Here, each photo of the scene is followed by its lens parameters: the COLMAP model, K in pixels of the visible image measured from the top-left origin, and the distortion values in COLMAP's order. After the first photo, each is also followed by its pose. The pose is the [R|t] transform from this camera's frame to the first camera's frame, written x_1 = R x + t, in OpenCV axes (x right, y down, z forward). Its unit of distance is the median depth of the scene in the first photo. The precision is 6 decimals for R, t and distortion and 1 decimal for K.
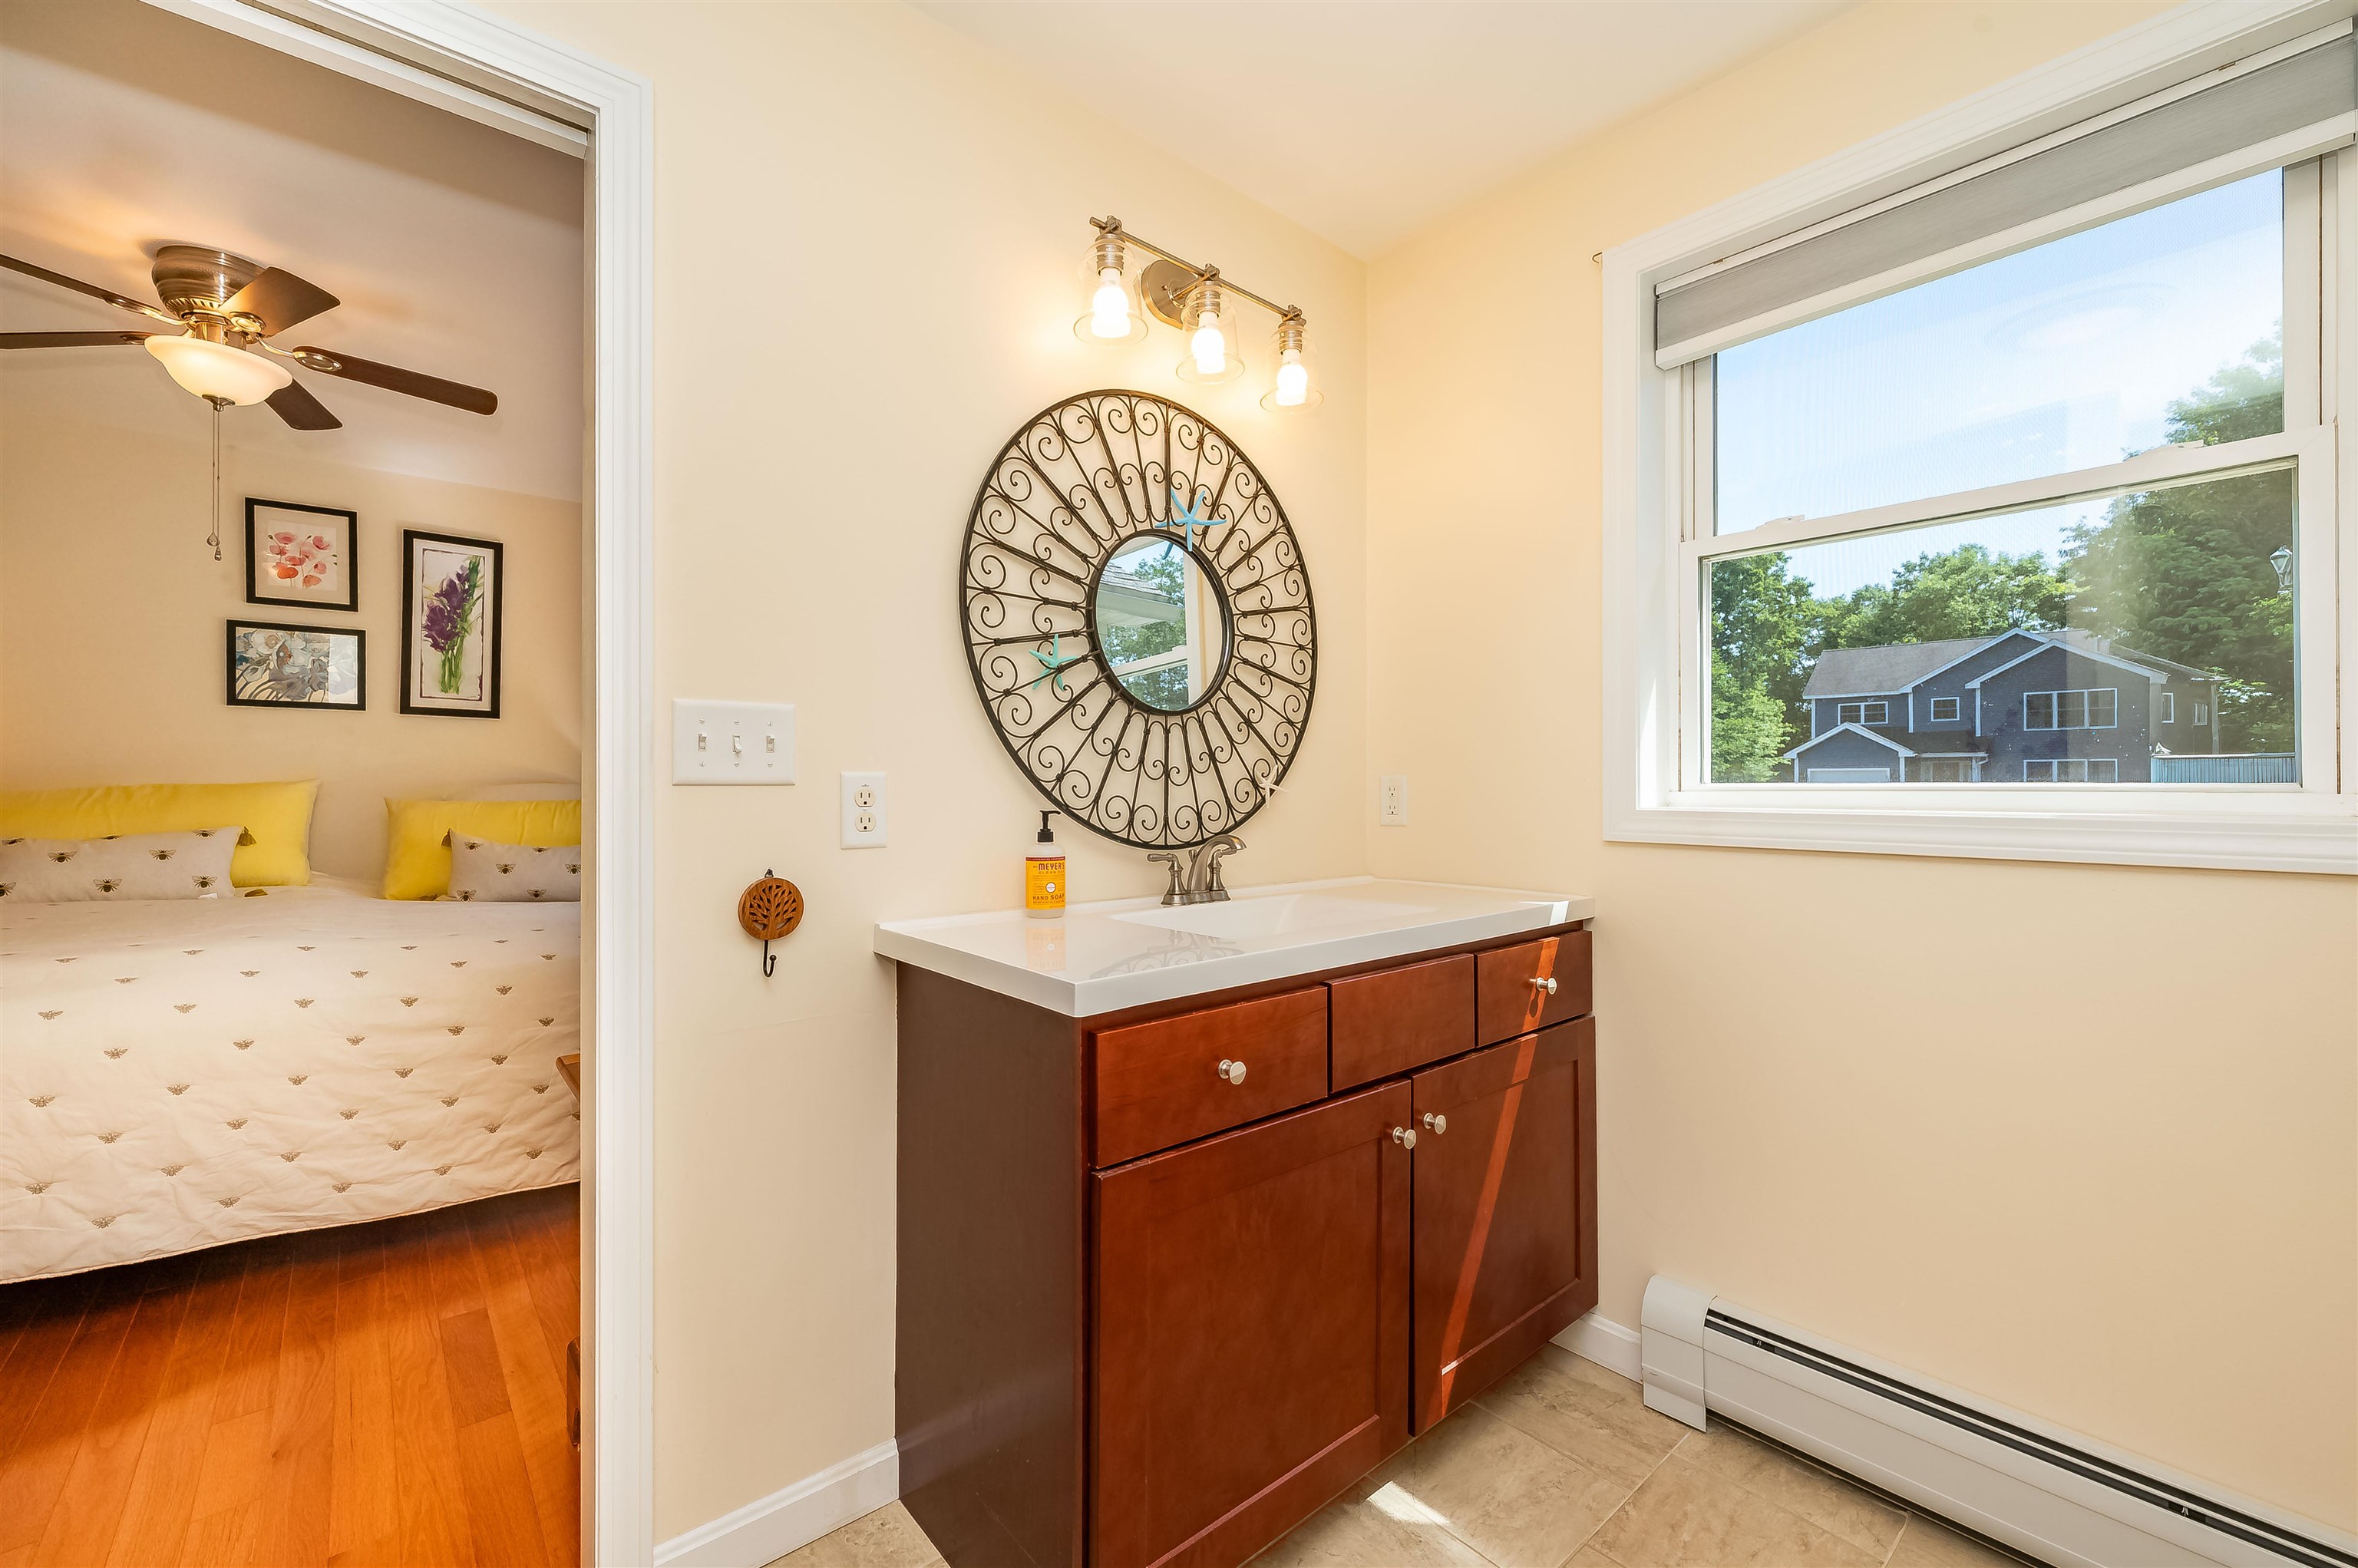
lens RADIAL K [[945.6, 0, 1181.0], [0, 945.6, 784.1], [0, 0, 1]] dist [-0.000561, -0.000788]
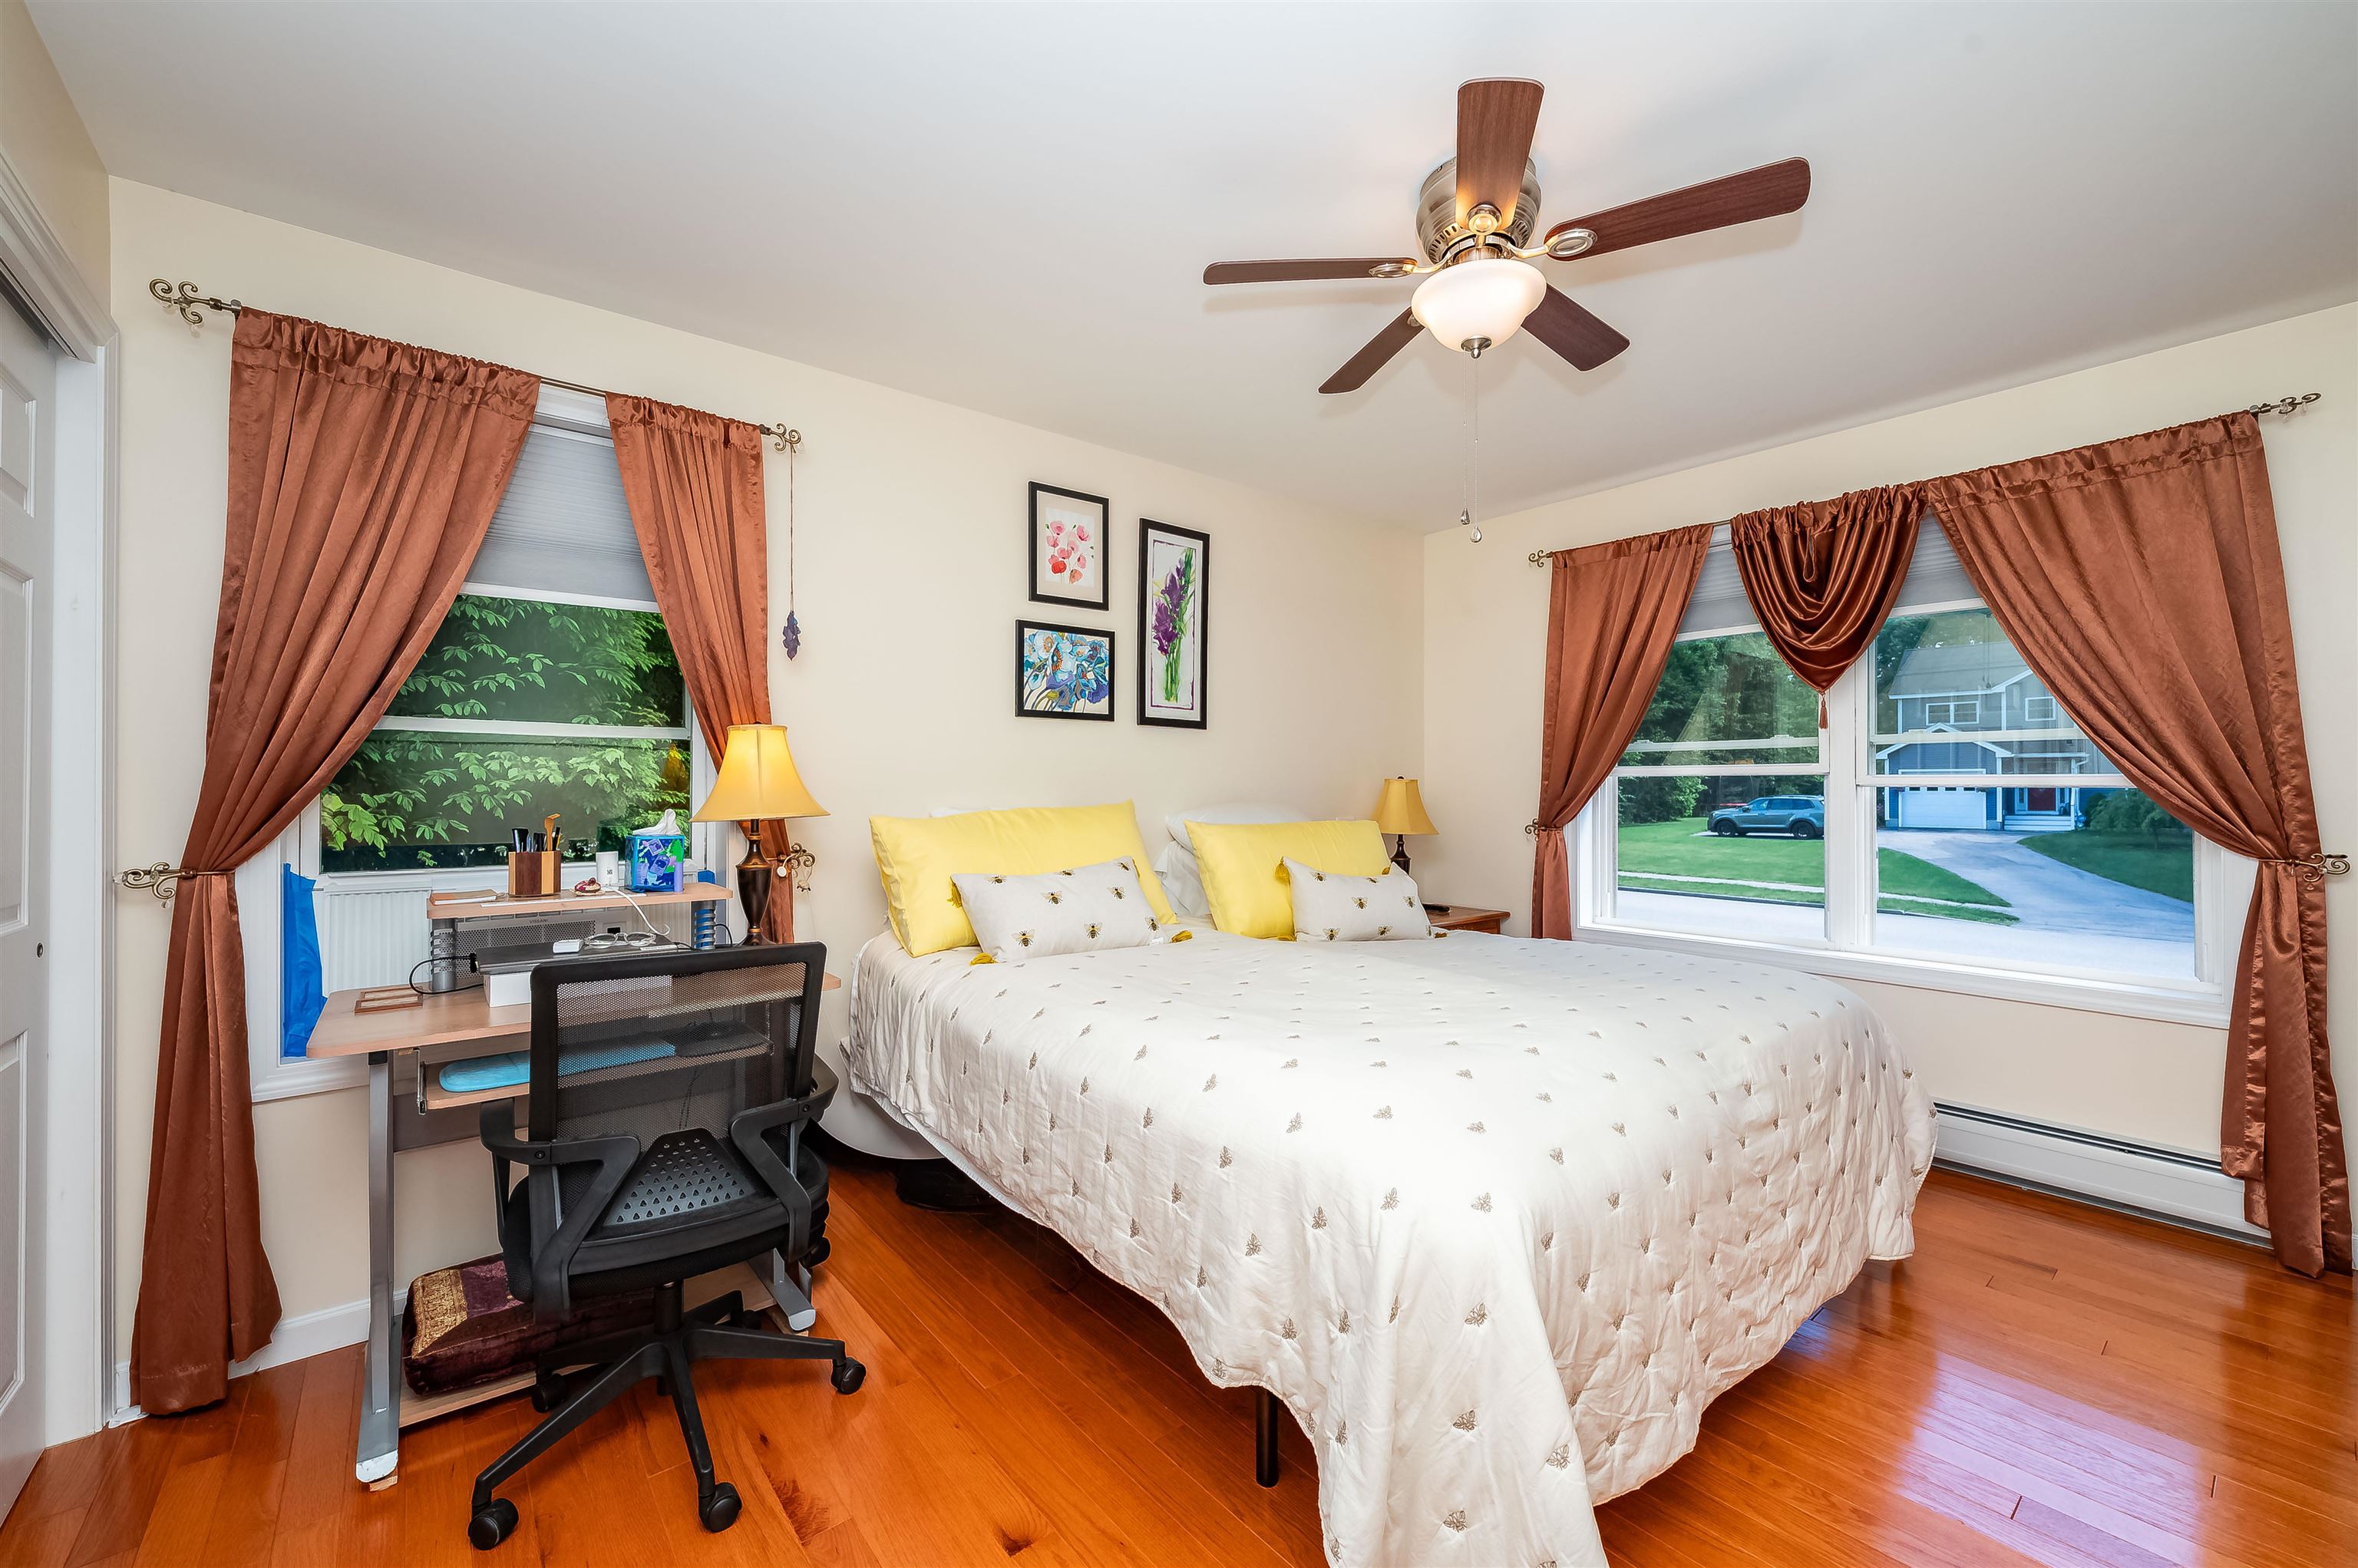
lens RADIAL K [[945.6, 0, 1179.9], [0, 945.6, 789.2], [0, 0, 1]] dist [-0.000561, -0.000788]
pose [[0.999467, 0.002677, -0.032539, -0.774544], [-0.002472, 0.999977, 0.006355, -0.019637], [0.032555, -0.006271, 0.999450, 0.108349]]
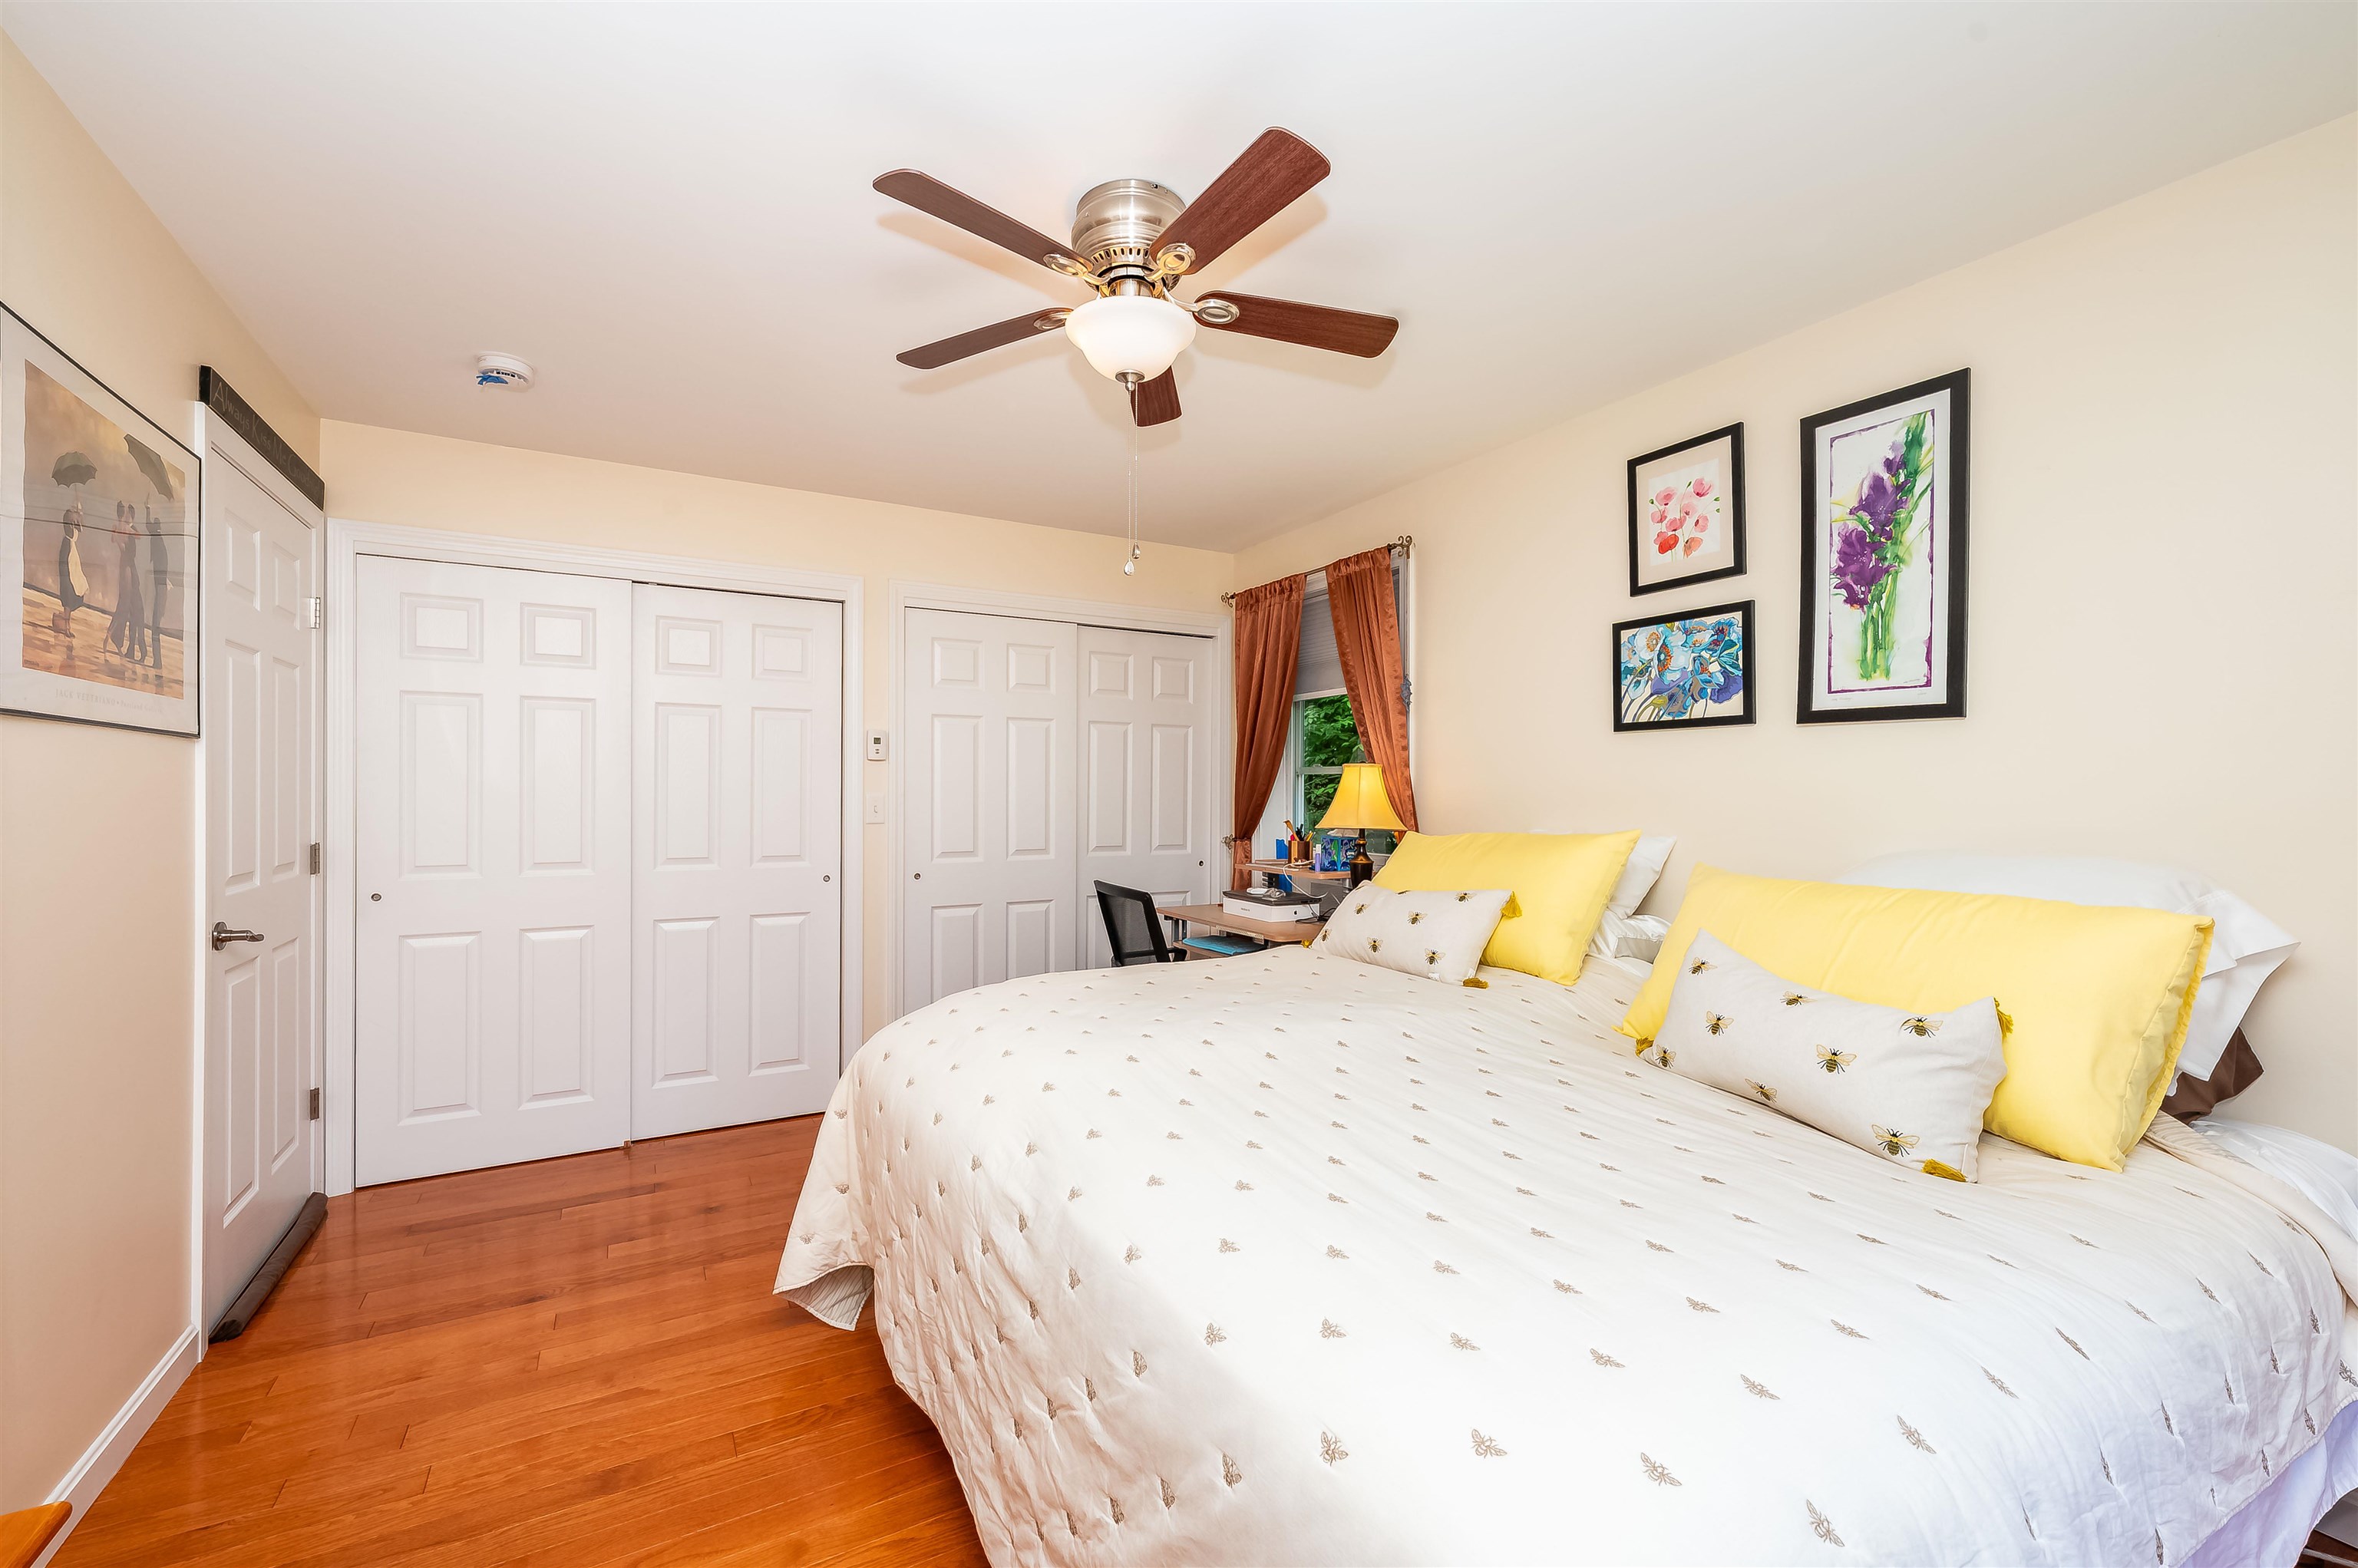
lens RADIAL K [[945.6, 0, 1136.4], [0, 945.6, 788.1], [0, 0, 1]] dist [-0.000561, -0.000788]
pose [[-0.223421, -0.000718, -0.974722, -0.138725], [0.002195, 0.999997, -0.001239, -0.033964], [0.974720, -0.002416, -0.223419, 0.735849]]
